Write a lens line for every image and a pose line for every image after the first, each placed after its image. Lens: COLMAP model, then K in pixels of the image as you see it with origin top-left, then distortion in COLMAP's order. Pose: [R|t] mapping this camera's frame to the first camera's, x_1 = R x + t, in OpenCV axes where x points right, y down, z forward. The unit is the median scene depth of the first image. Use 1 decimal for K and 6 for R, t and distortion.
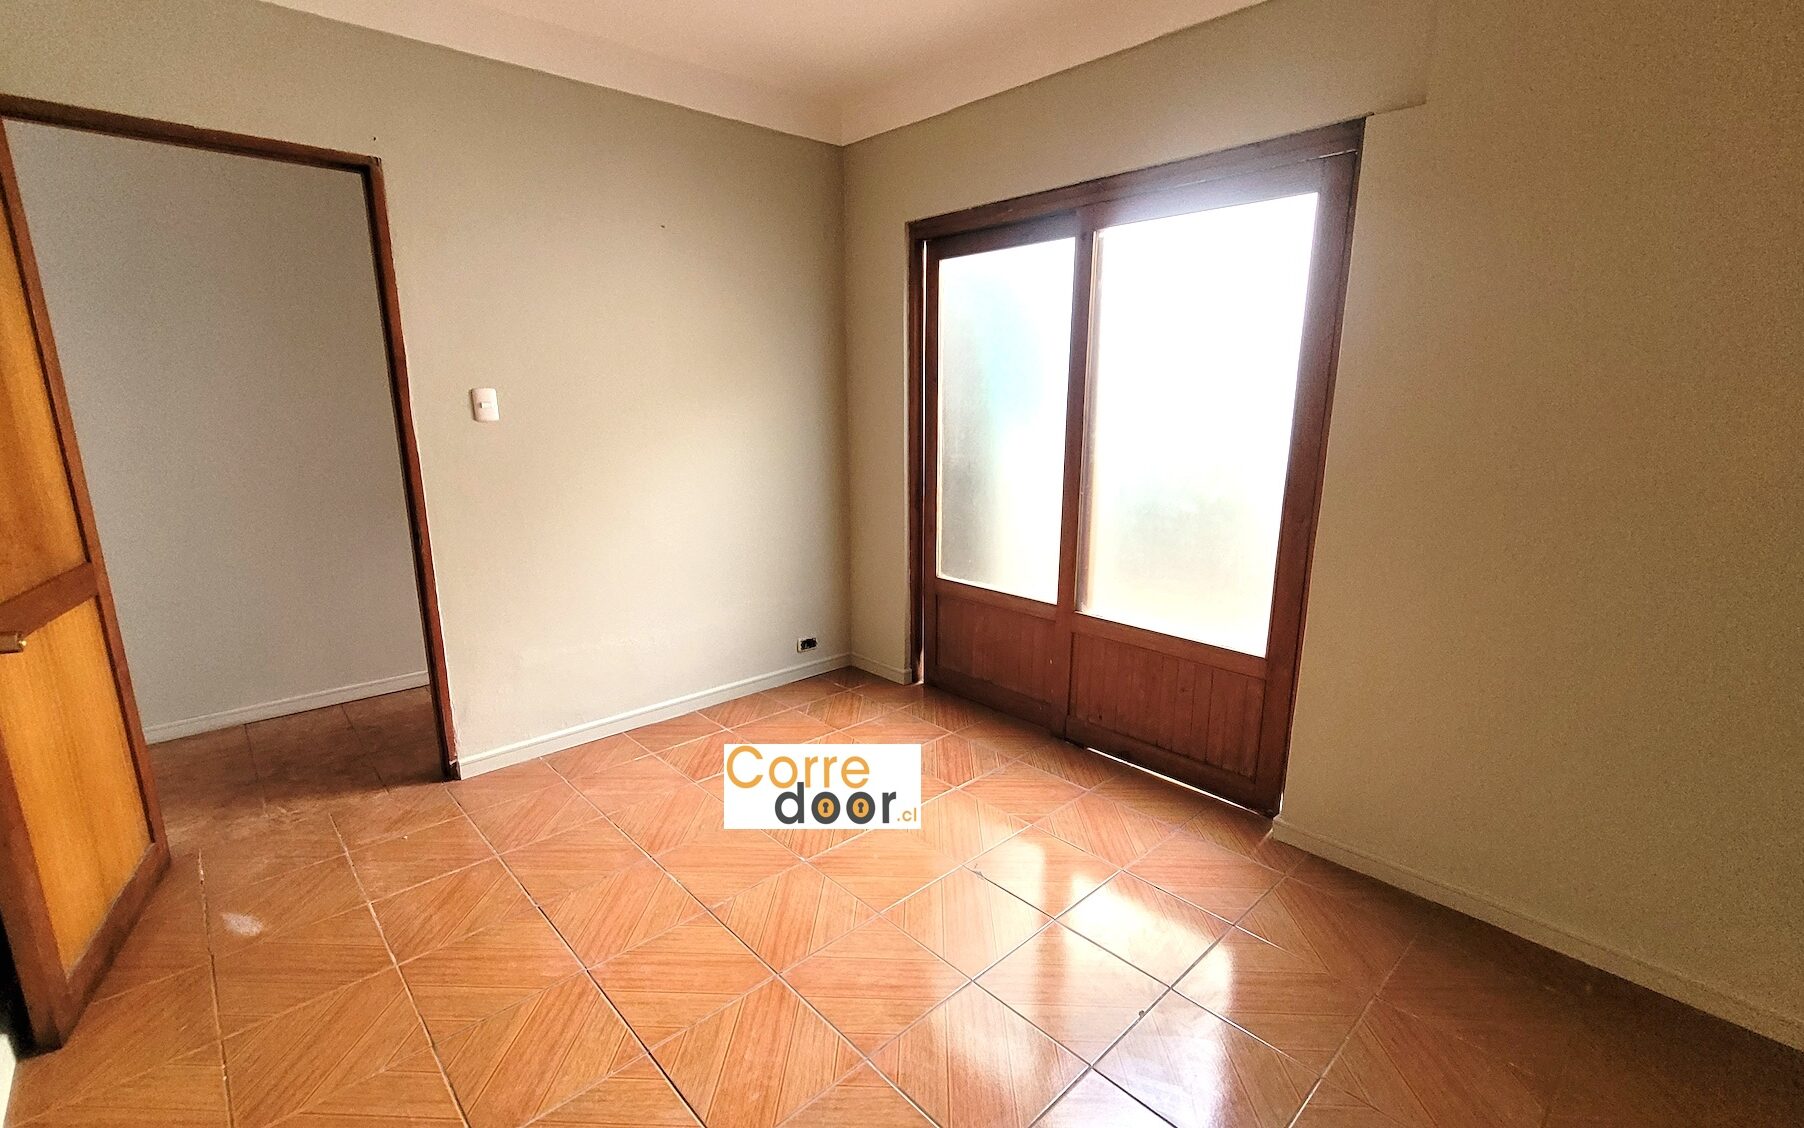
lens RADIAL K [[794.9, 0, 891.8], [0, 794.9, 570.8], [0, 0, 1]] dist [0.001793, 0.001160]
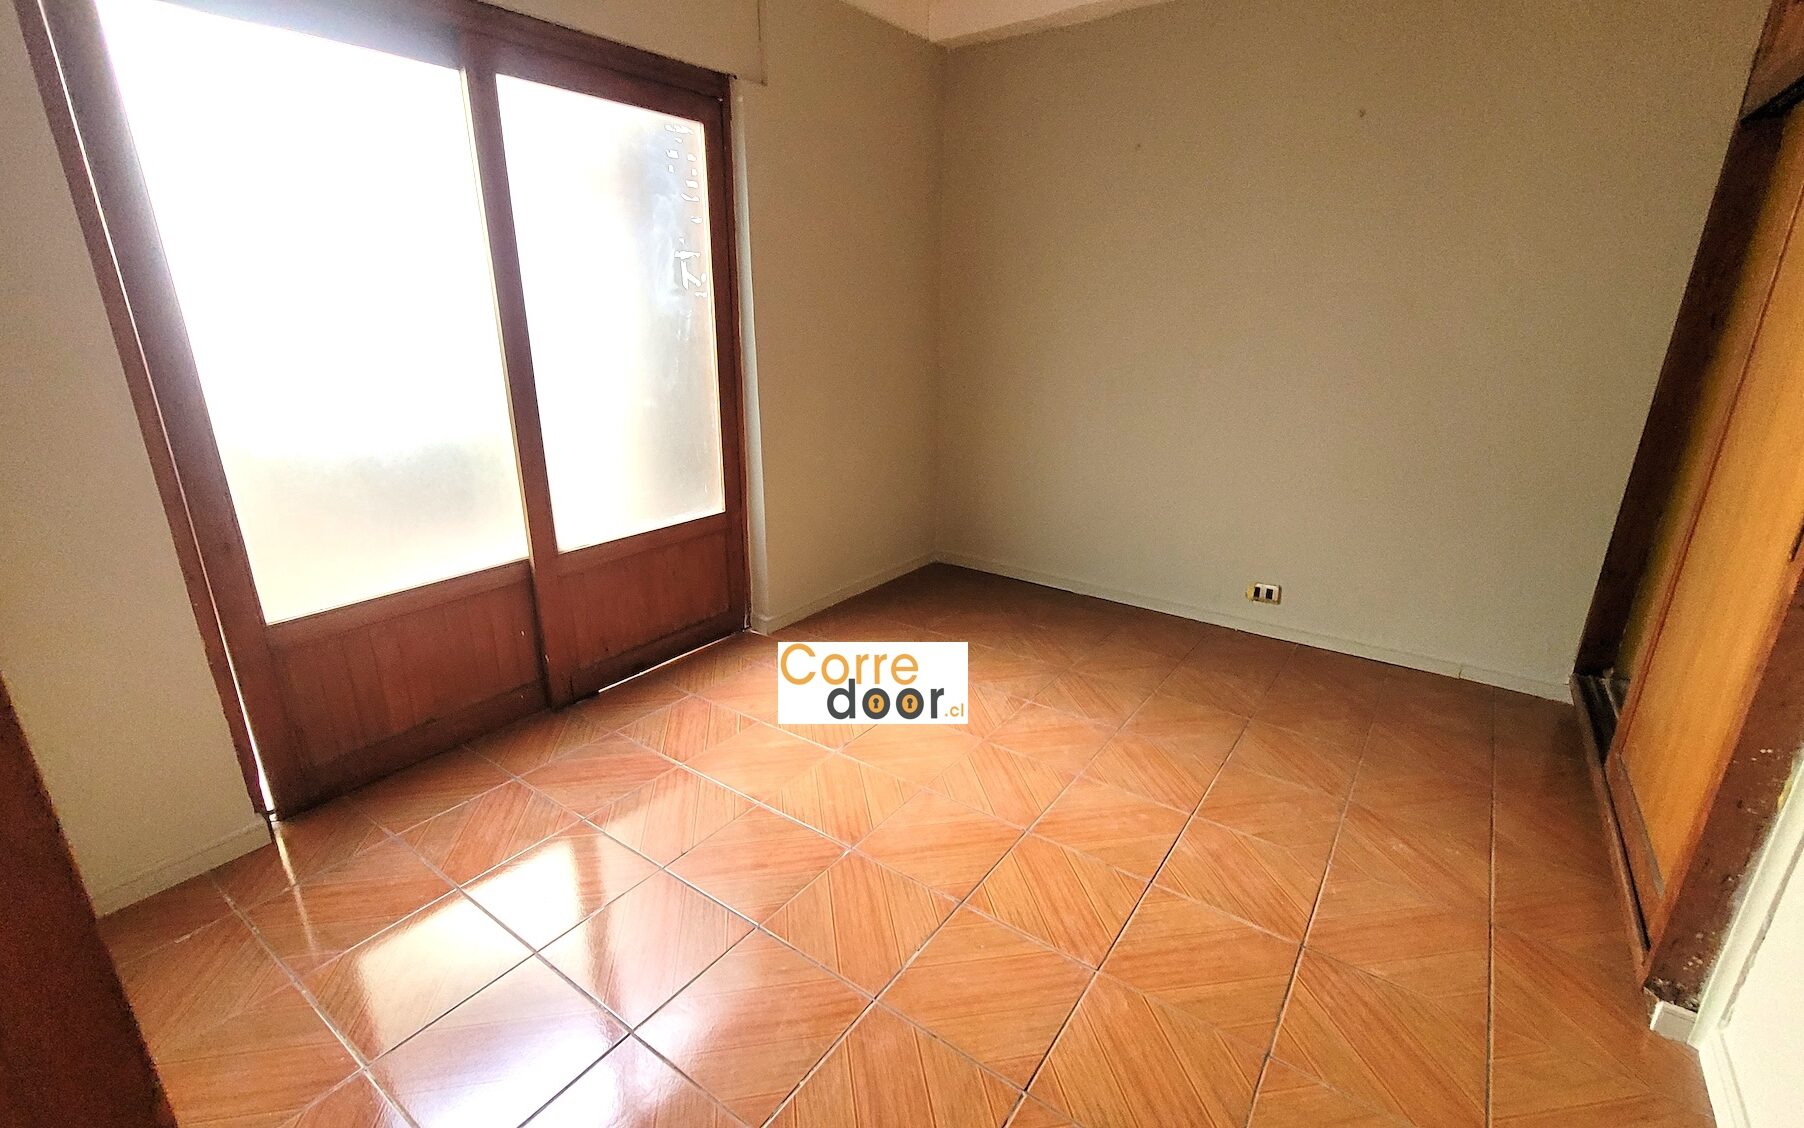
lens RADIAL K [[794.9, 0, 891.8], [0, 794.9, 570.8], [0, 0, 1]] dist [0.001793, 0.001160]
pose [[-0.203160, -0.308349, 0.929326, -0.734778], [0.208490, 0.913730, 0.348753, -0.177358], [-0.956691, 0.264608, -0.121346, 0.878063]]
